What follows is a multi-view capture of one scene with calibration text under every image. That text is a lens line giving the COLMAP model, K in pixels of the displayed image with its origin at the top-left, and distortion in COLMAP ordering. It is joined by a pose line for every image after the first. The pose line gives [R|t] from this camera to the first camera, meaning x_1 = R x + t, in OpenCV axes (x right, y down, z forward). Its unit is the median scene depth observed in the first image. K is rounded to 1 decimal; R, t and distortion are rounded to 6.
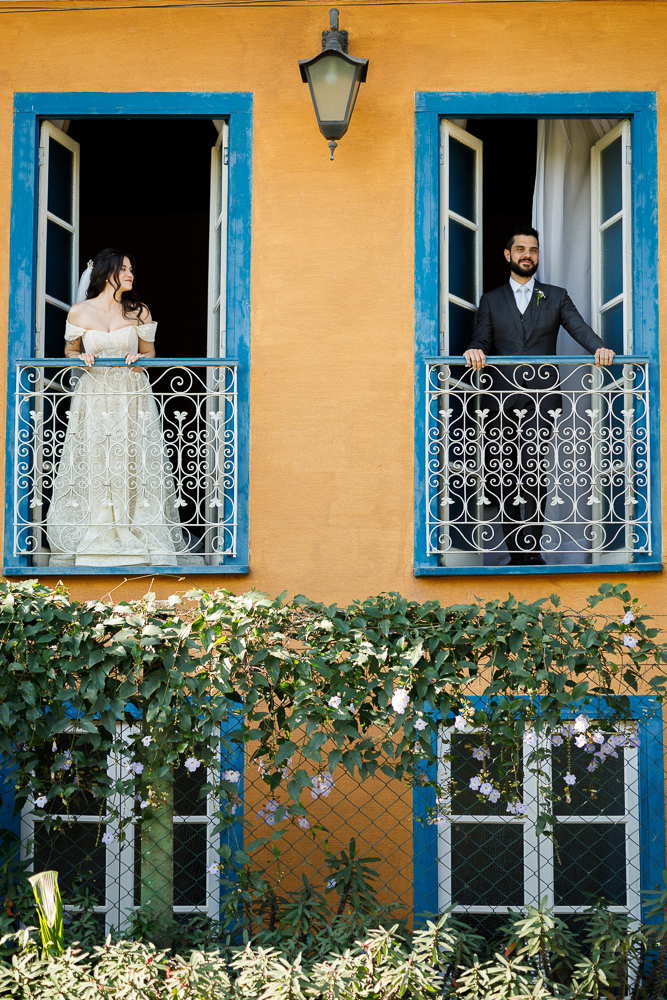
lens RADIAL K [[2567.4, 0, 335.3], [0, 2567.4, 368.6], [0, 0, 1]] dist [-0.024348, 0.134831]
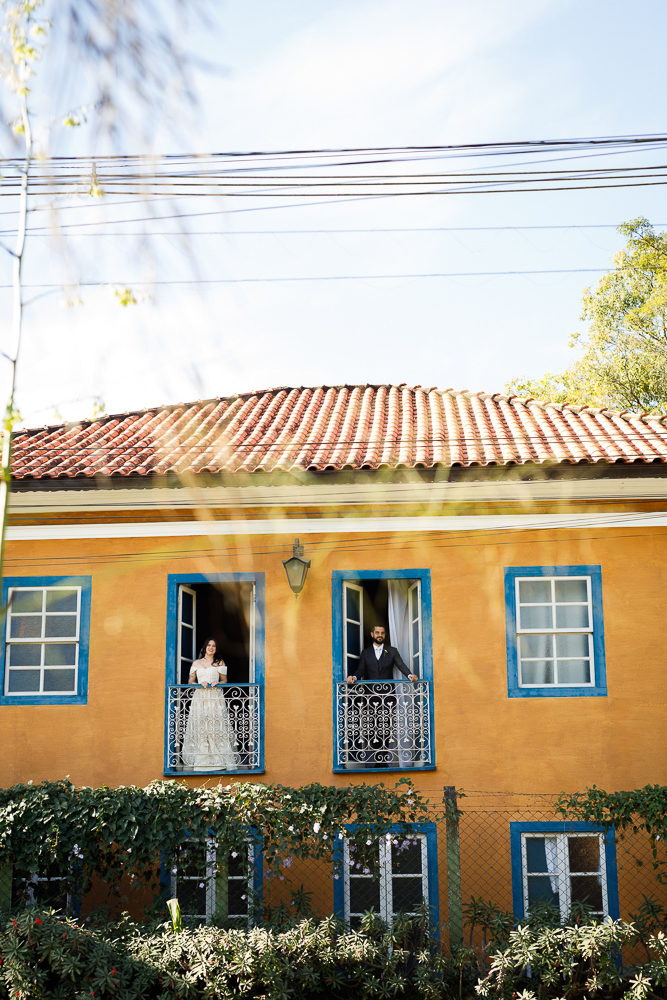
lens RADIAL K [[1387.6, 0, 327.1], [0, 1387.6, 487.5], [0, 0, 1]] dist [0.011965, 0.073951]
pose [[0.999323, -0.021802, -0.029649, 0.069524], [0.018636, 0.994490, -0.103157, -0.051750], [0.031735, 0.102535, 0.994223, -0.326377]]
